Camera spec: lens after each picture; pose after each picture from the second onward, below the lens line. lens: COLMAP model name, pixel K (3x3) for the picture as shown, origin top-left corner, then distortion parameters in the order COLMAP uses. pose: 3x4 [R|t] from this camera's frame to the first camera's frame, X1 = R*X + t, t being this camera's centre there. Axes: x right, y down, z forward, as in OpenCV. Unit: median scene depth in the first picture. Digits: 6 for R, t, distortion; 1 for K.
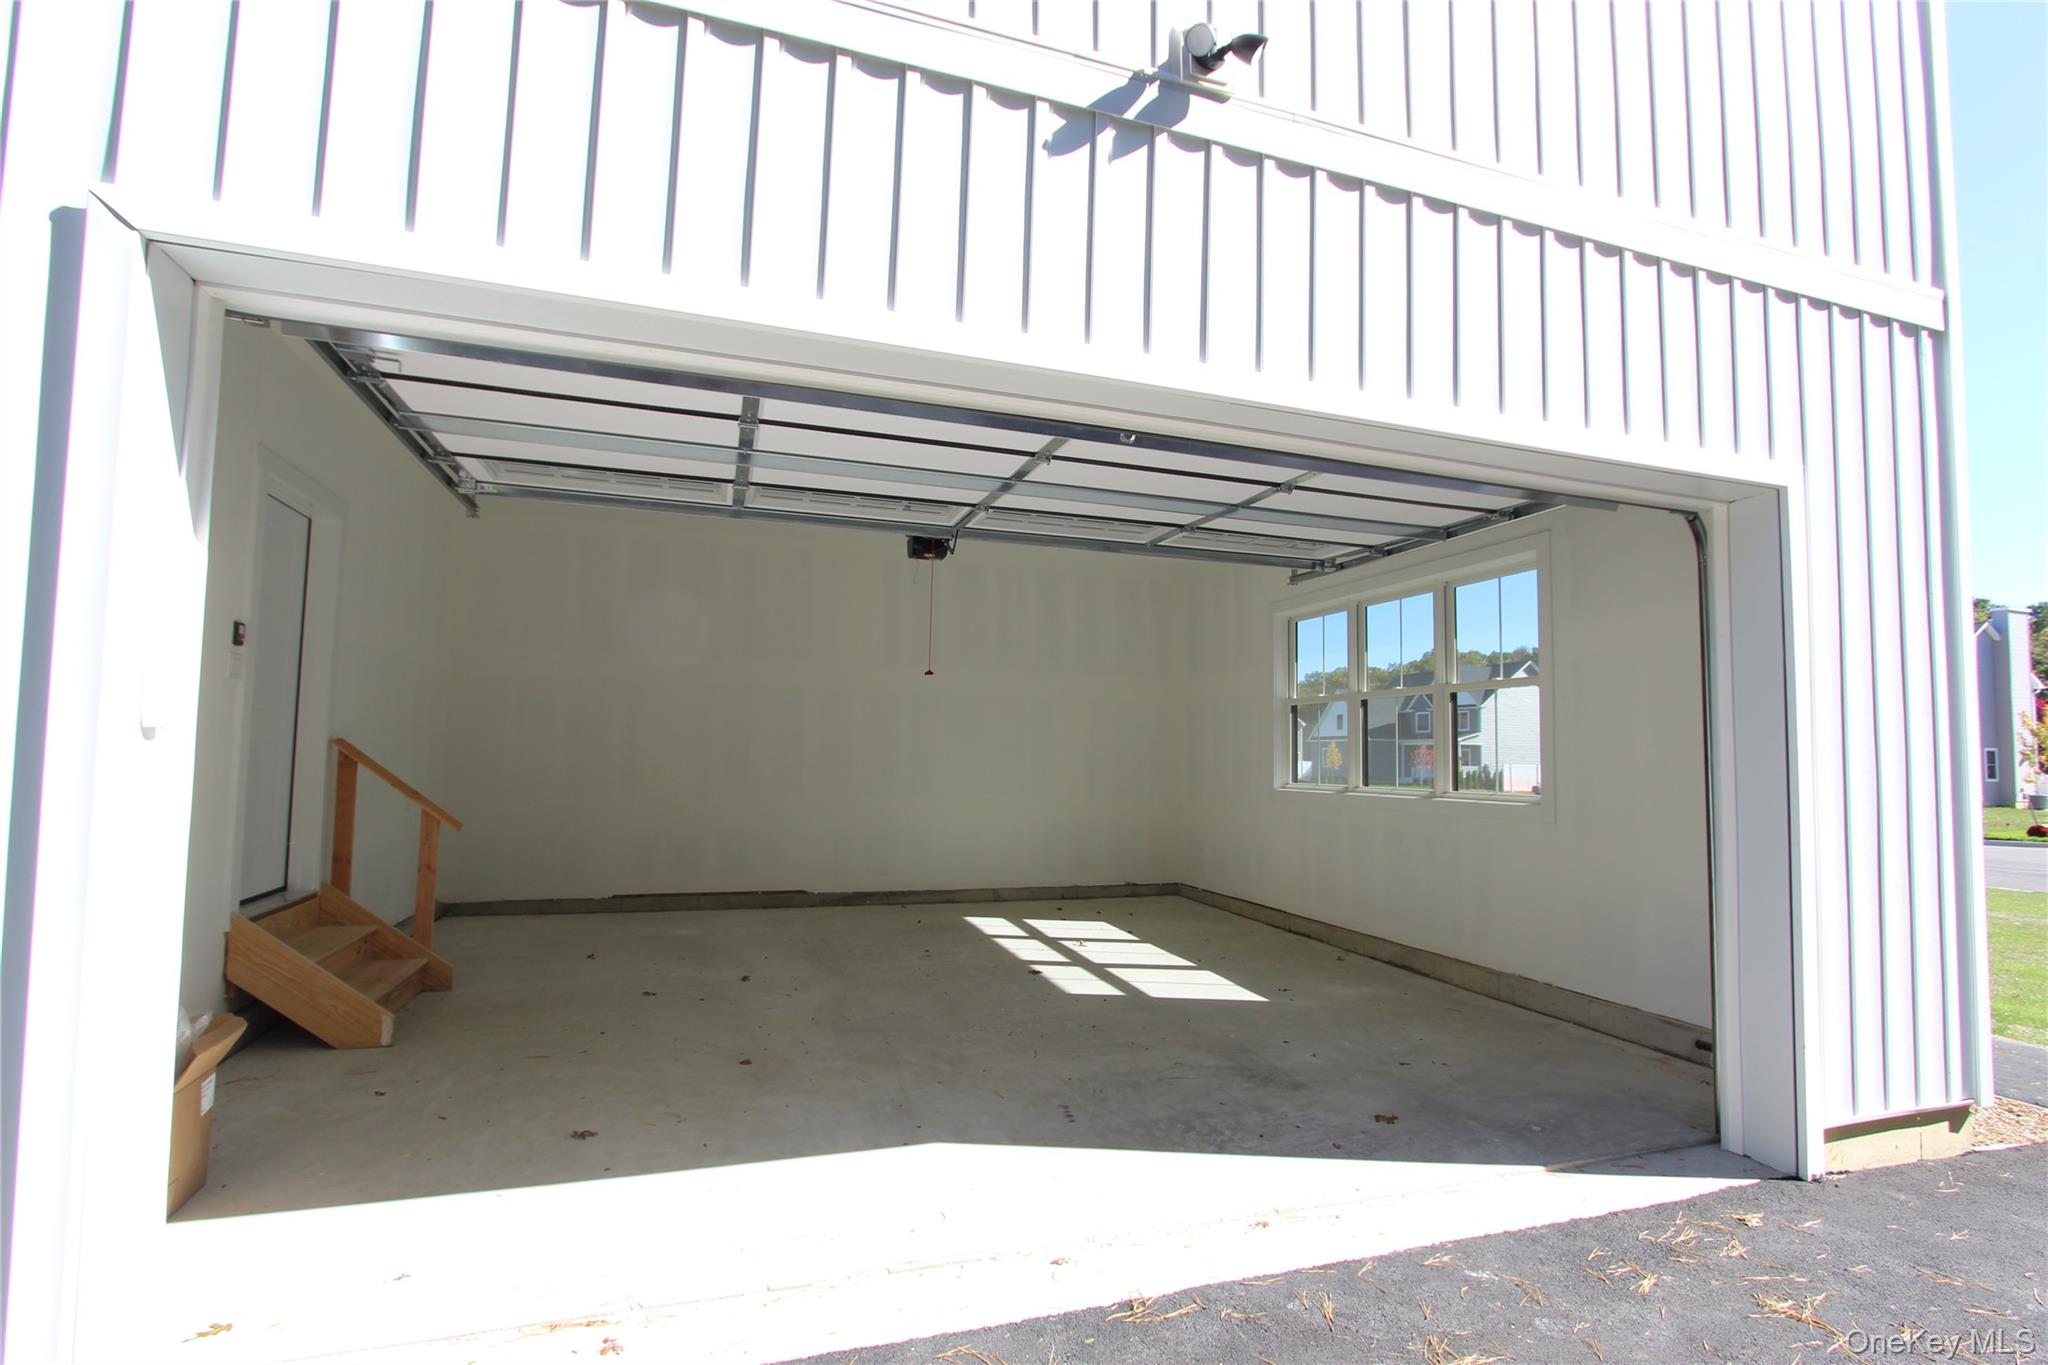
lens RADIAL K [[942.9, 0, 1019.4], [0, 942.9, 696.8], [0, 0, 1]] dist [-0.018531, 0.003449]
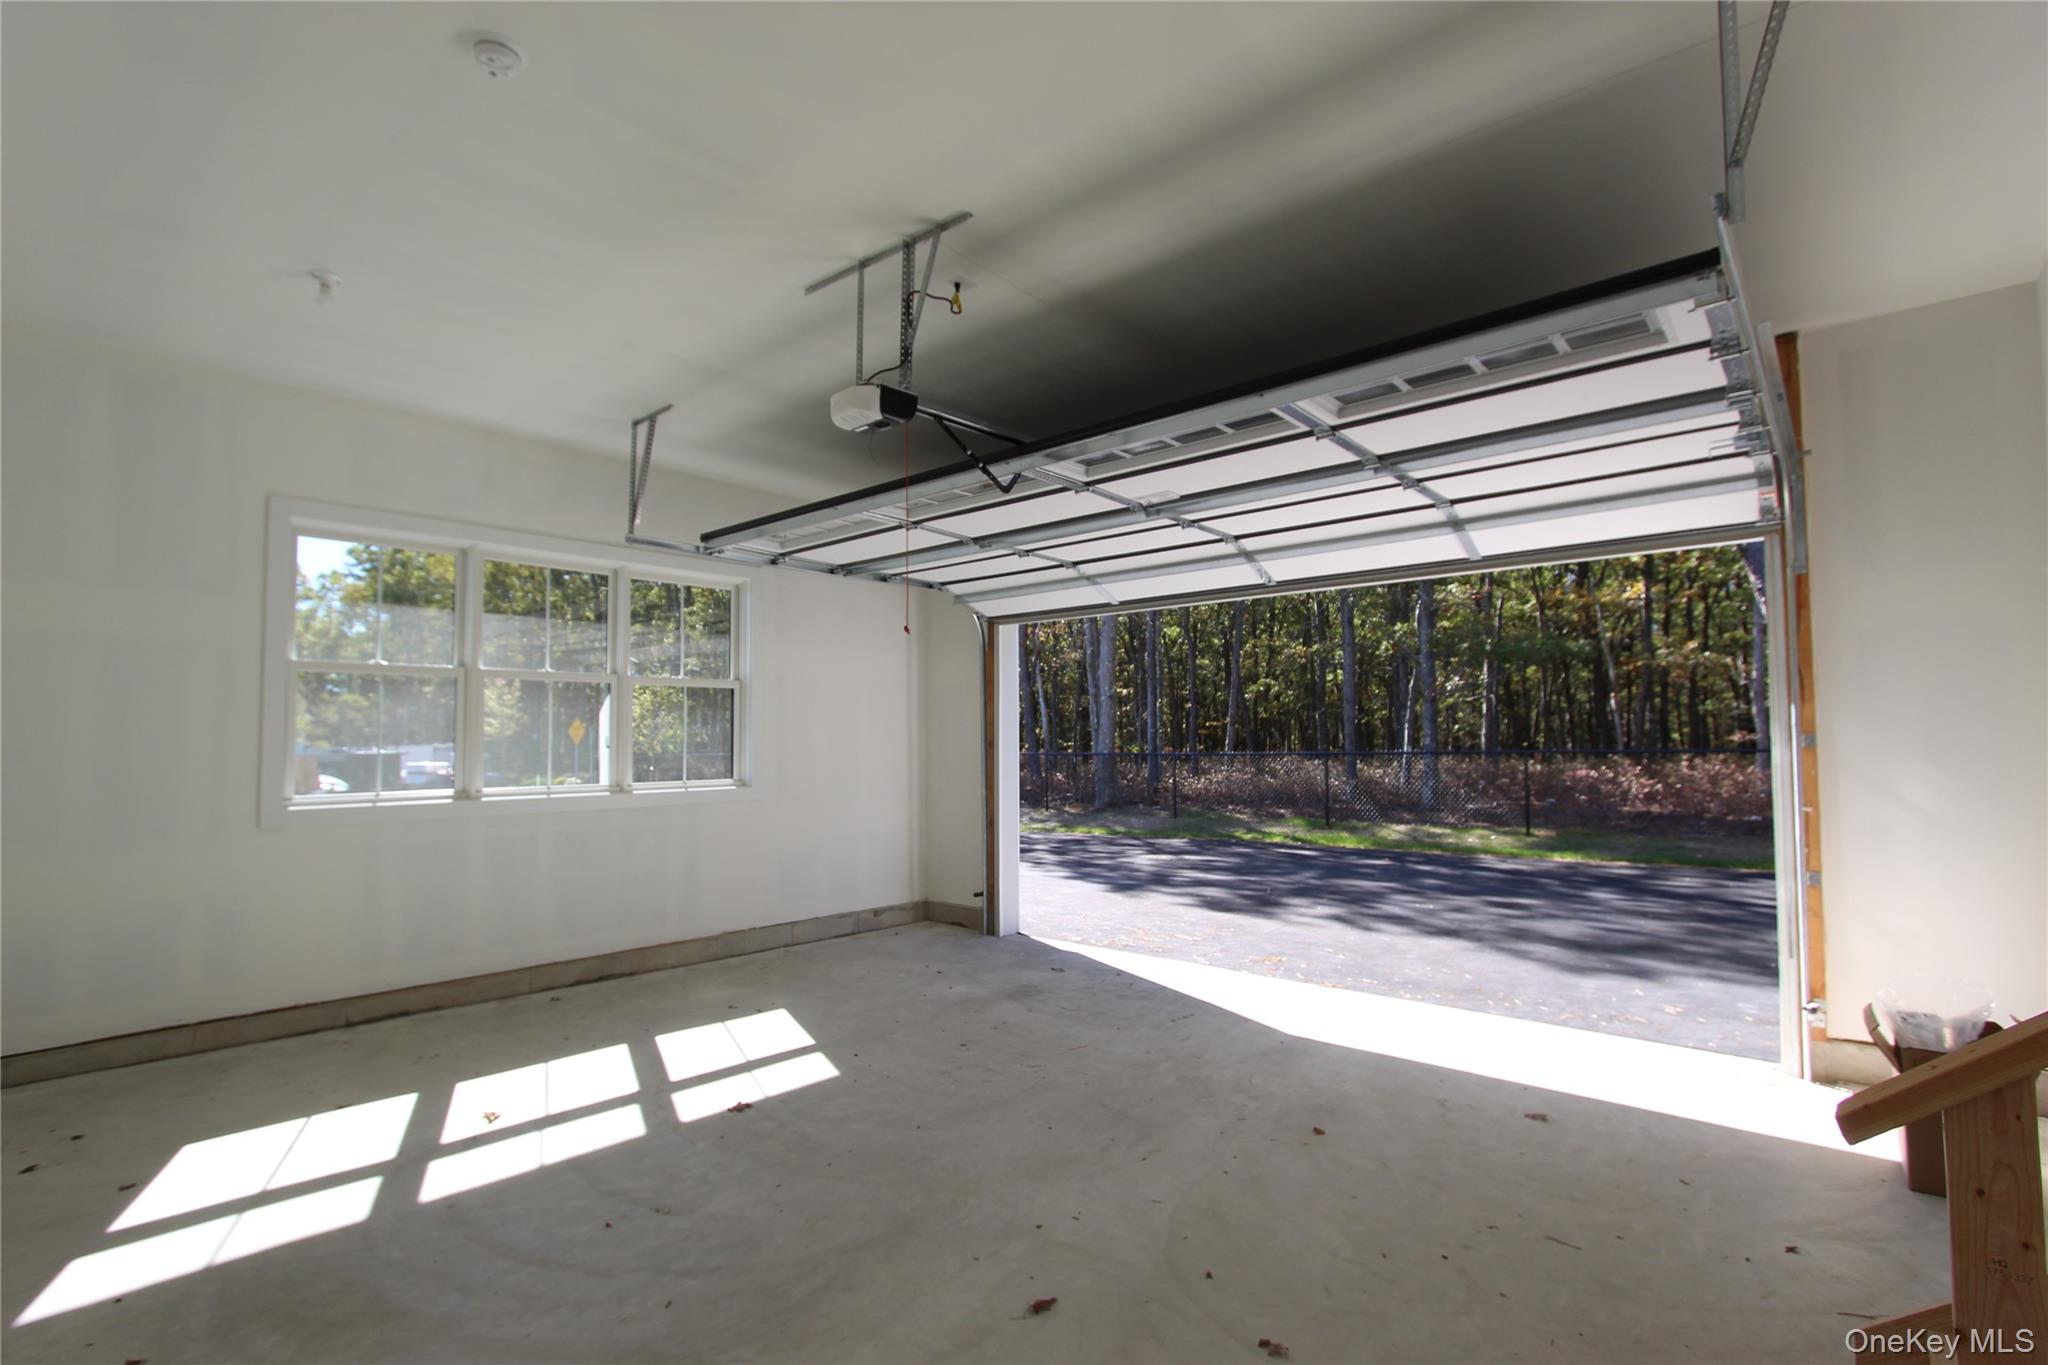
lens RADIAL K [[942.9, 0, 1019.4], [0, 942.9, 696.8], [0, 0, 1]] dist [-0.018531, 0.003449]
pose [[-0.502164, 0.025637, 0.864392, -0.932404], [-0.060210, 0.996098, -0.064522, 0.073039], [-0.862674, -0.084445, -0.498661, 1.753704]]
